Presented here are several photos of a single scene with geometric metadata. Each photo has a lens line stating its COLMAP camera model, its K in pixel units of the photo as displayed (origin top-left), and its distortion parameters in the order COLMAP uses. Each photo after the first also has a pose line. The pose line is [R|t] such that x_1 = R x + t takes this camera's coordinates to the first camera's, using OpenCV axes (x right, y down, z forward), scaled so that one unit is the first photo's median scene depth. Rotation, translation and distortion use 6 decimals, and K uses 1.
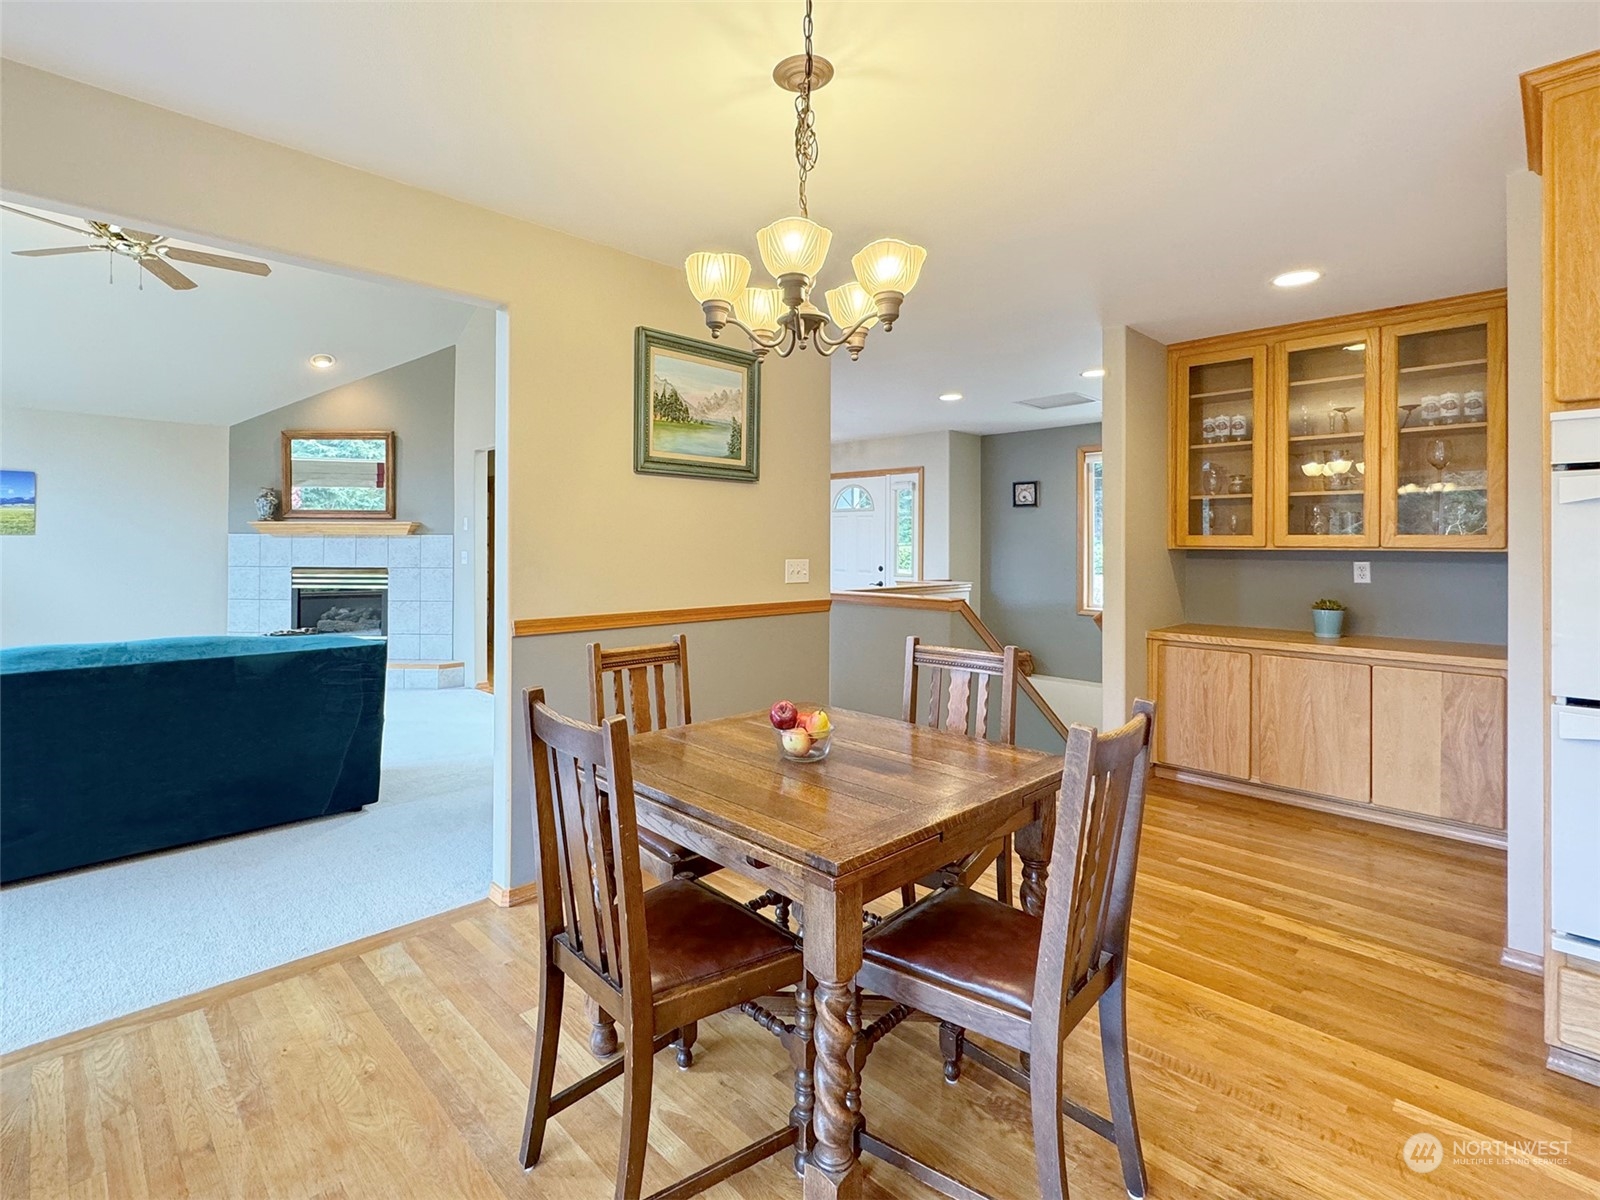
lens RADIAL K [[763.3, 0, 727.2], [0, 763.3, 539.9], [0, 0, 1]] dist [0.001312, 0.000255]
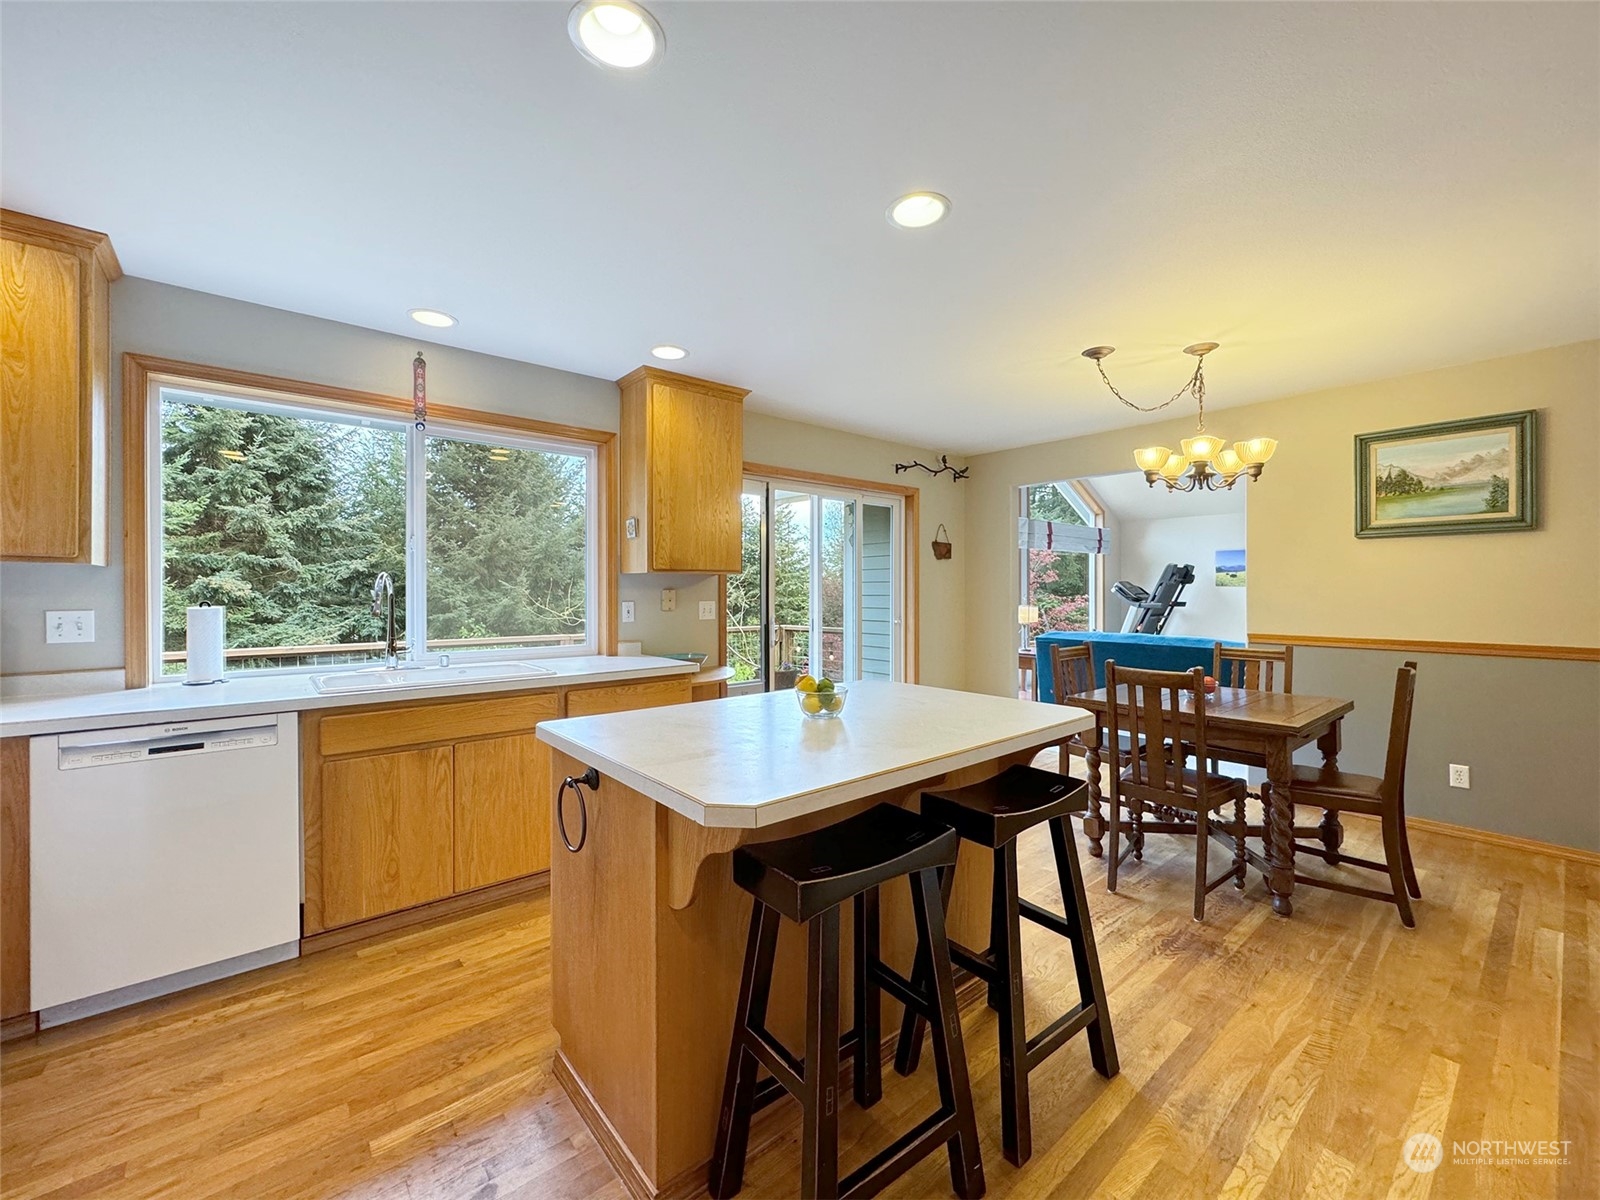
lens RADIAL K [[643.7, 0, 809.3], [0, 643.7, 595.6], [0, 0, 1]] dist [-0.000616, -0.000125]
pose [[-0.032664, 0.002781, -0.999463, 0.993815], [0.008442, 0.999961, 0.002507, 0.004905], [0.999431, -0.008356, -0.032686, 0.027941]]
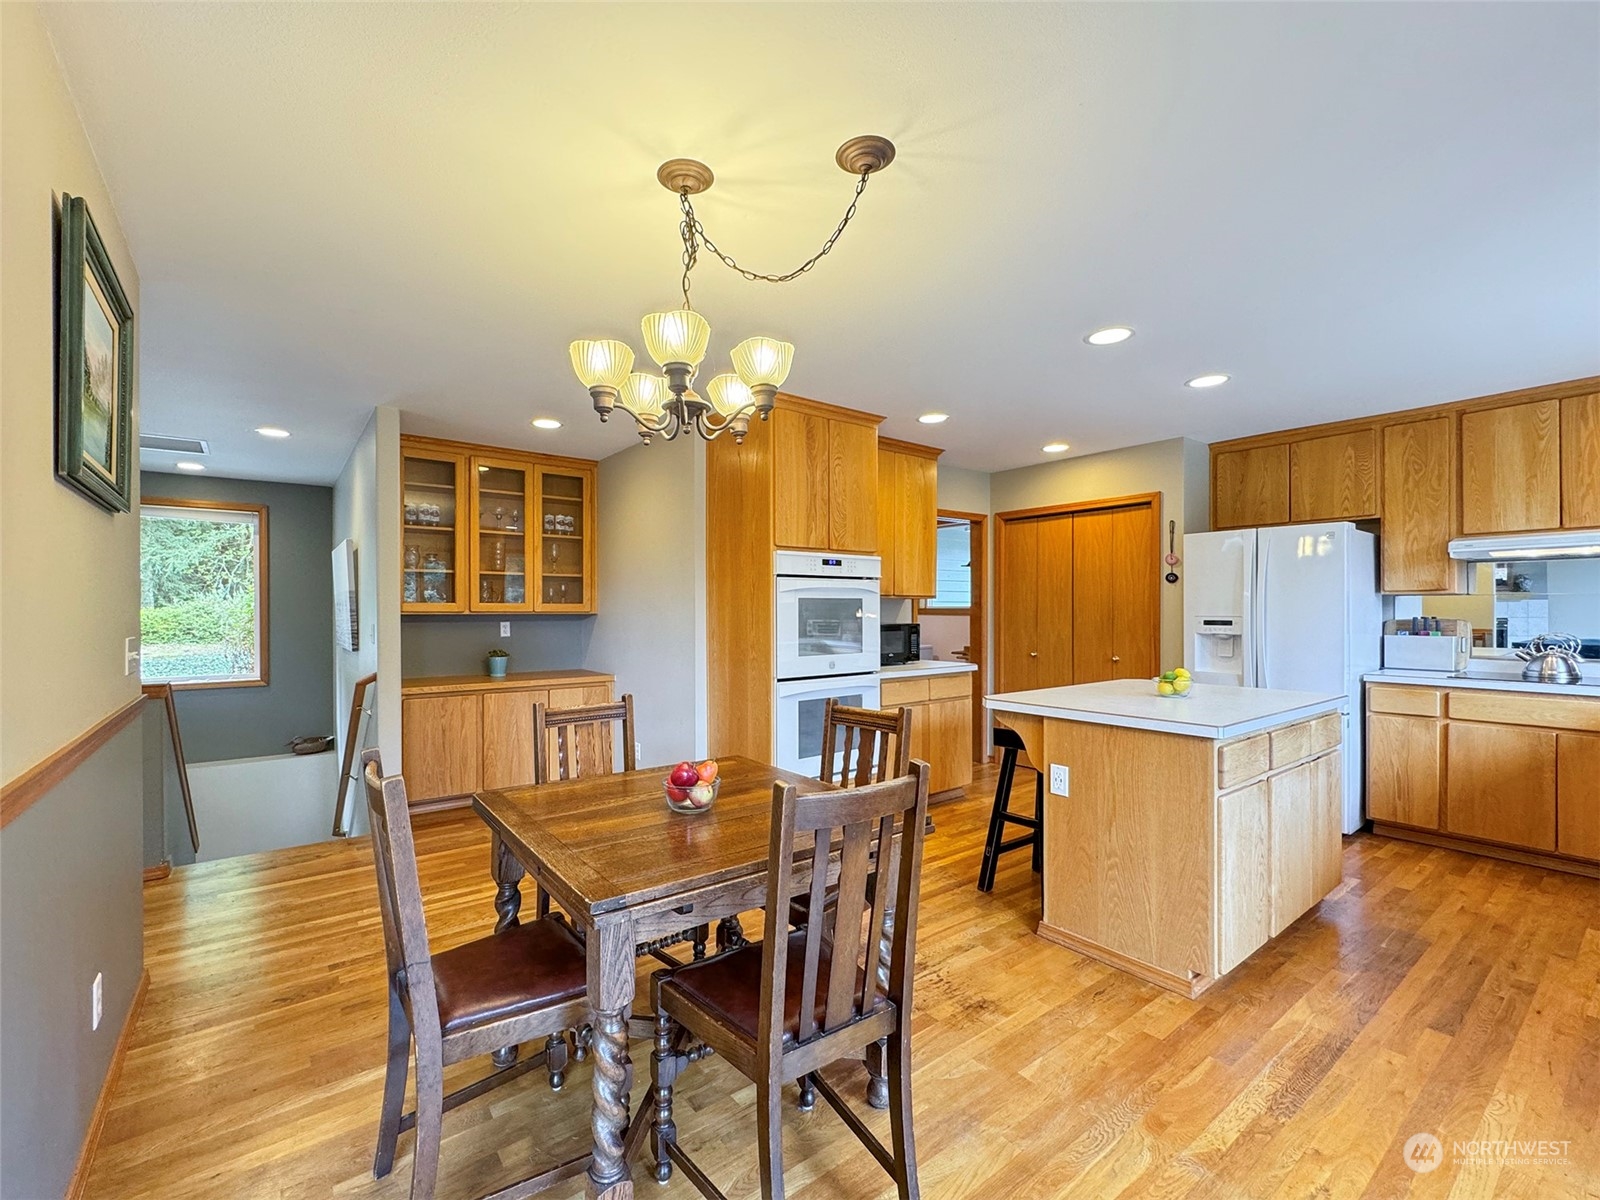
lens RADIAL K [[687.1, 0, 776.6], [0, 687.1, 613.0], [0, 0, 1]] dist [0.001808, 0.000202]
pose [[0.096931, -0.009340, 0.995247, -0.478884], [-0.003467, 0.999947, 0.009722, -0.002450], [-0.995285, -0.004392, 0.096894, 0.433763]]
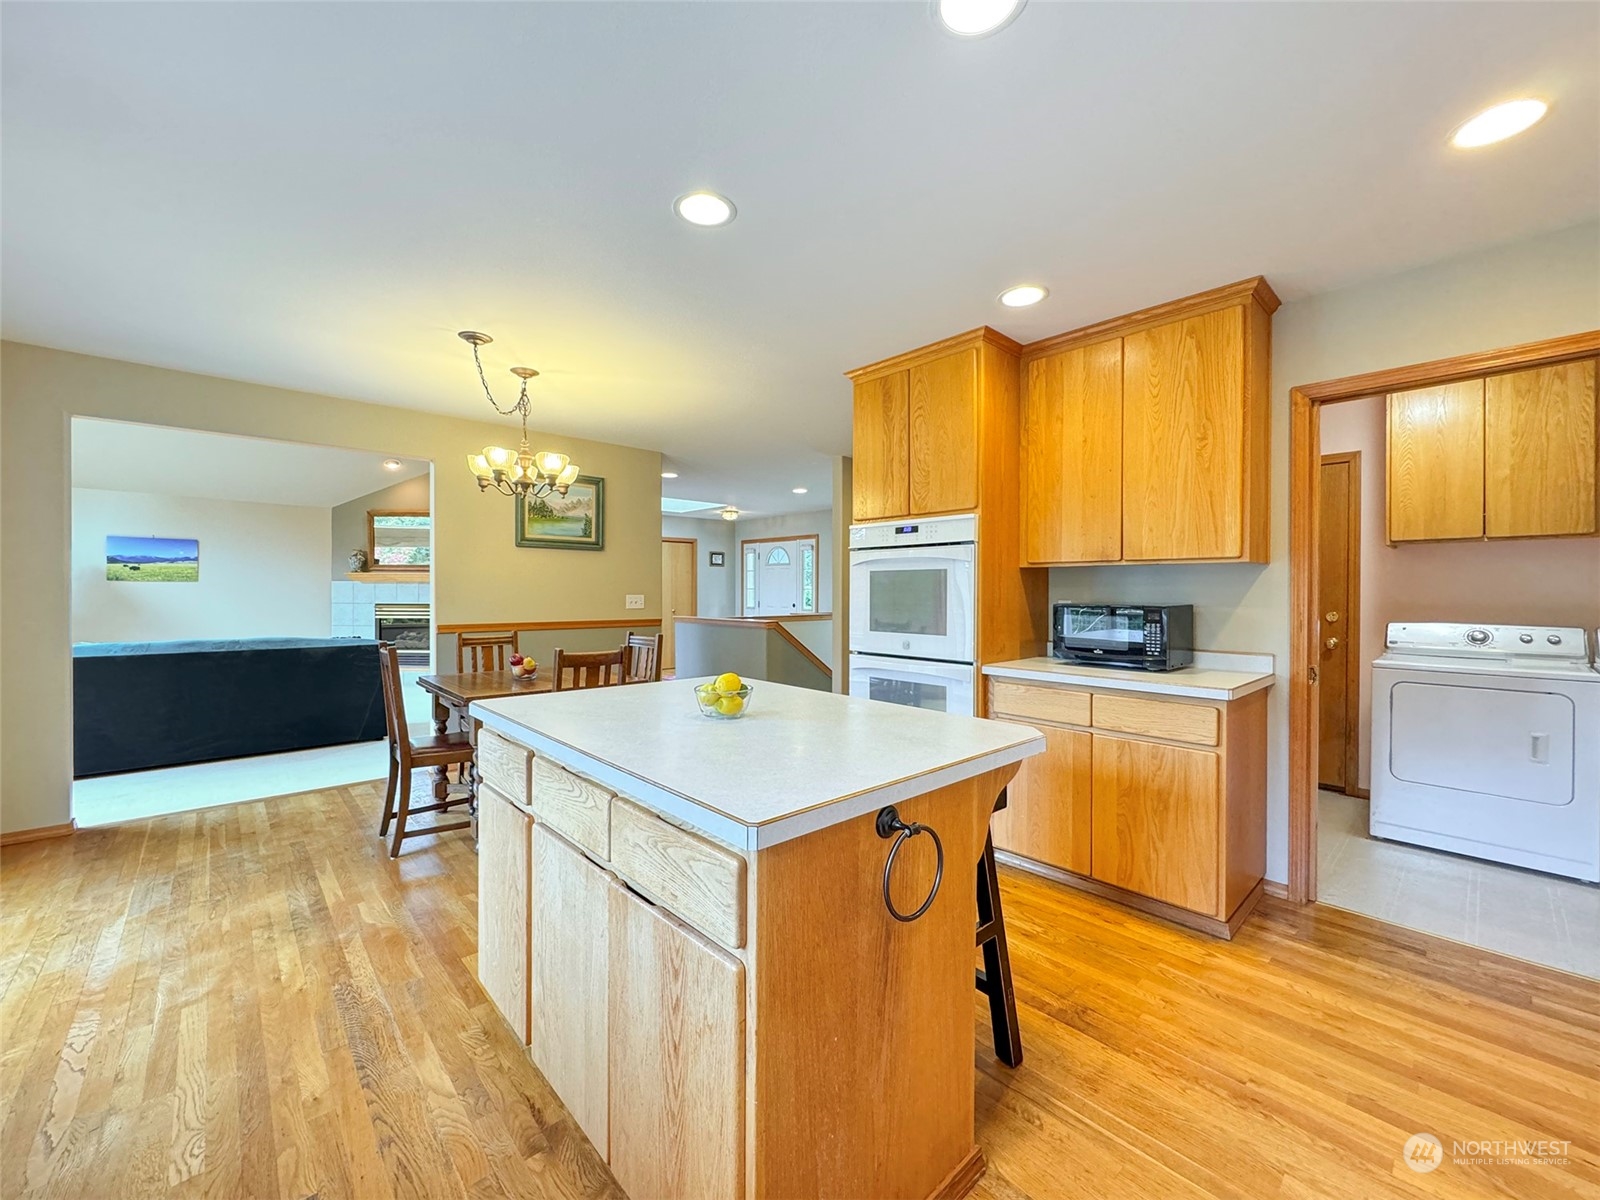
lens RADIAL K [[643.1, 0, 793.9], [0, 643.1, 594.2], [0, 0, 1]] dist [0.001776, 0.000263]
pose [[0.999999, -0.000331, -0.001429, 0.497014], [0.000346, 0.999942, 0.010763, 0.009139], [0.001426, -0.010763, 0.999941, -0.493168]]
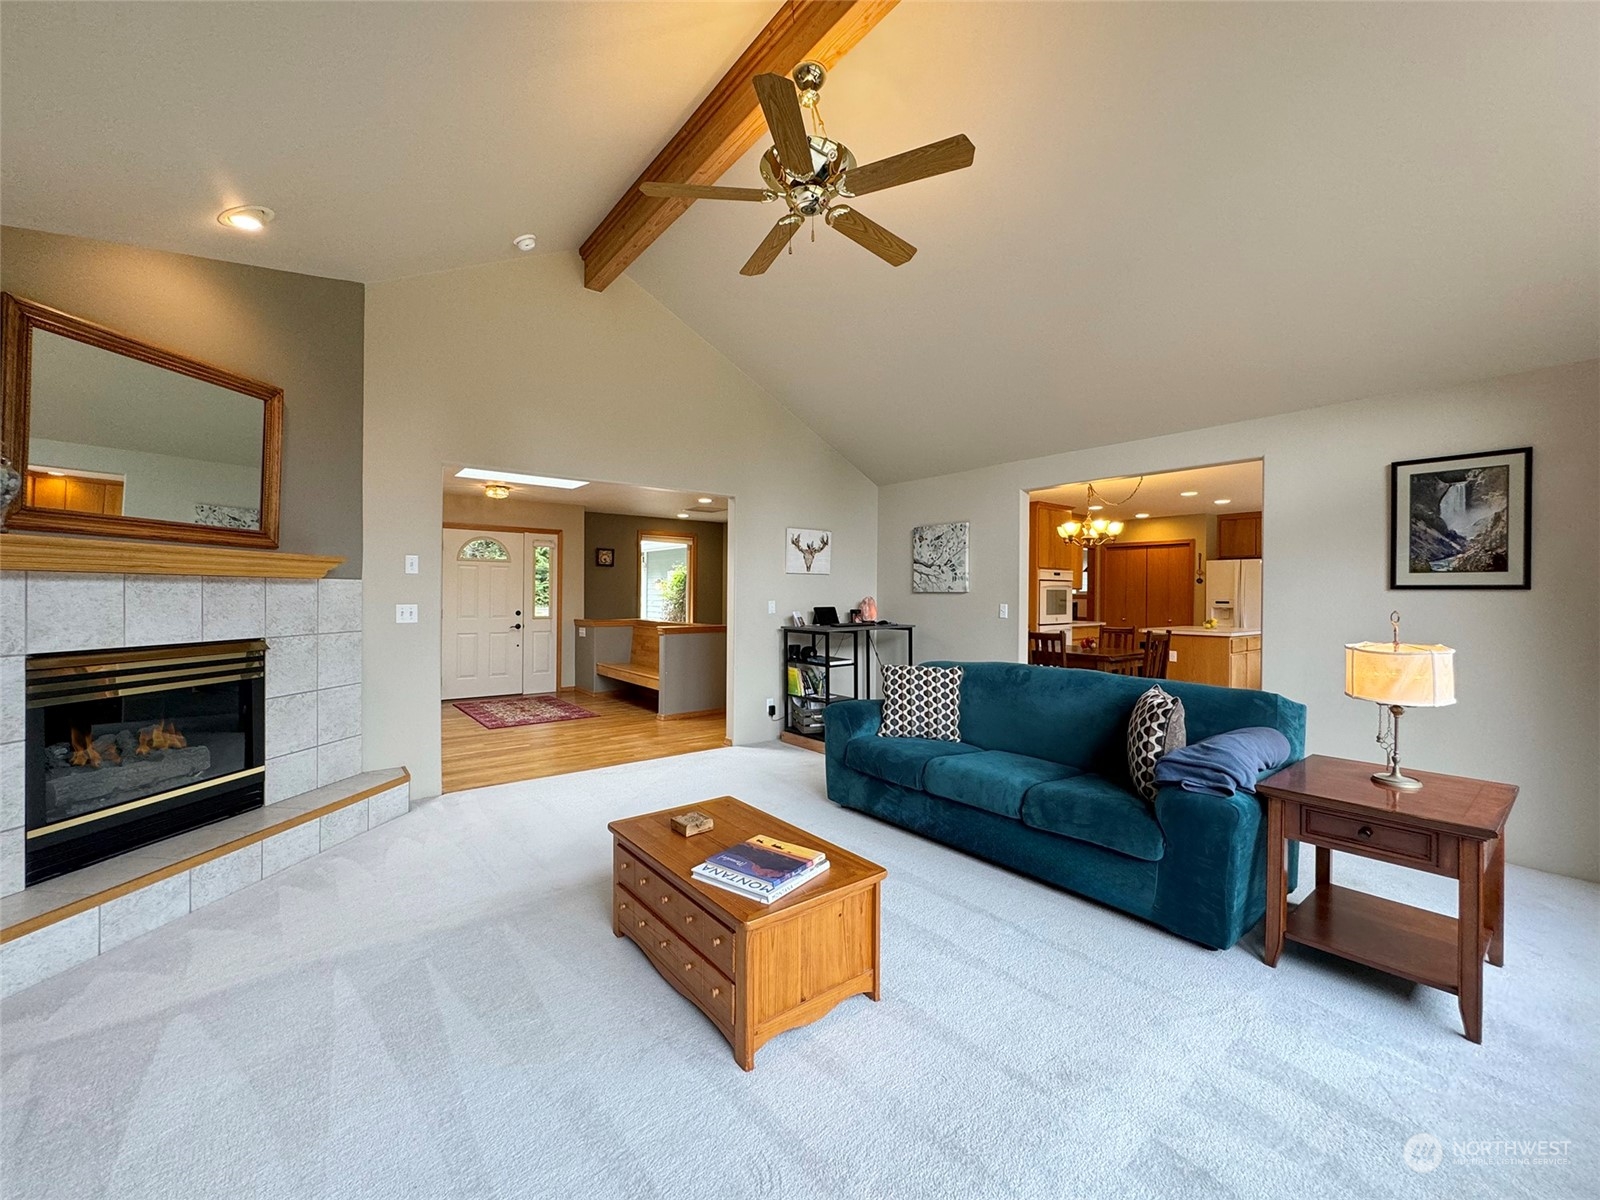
lens RADIAL K [[654.3, 0, 800.0], [0, 654.3, 600.0], [0, 0, 1]] dist [-0.001612, -0.000125]
pose [[0.066710, -0.013508, 0.997681, -1.846857], [-0.011303, 0.999834, 0.014293, -0.002588], [-0.997708, -0.012230, 0.066546, 1.249563]]
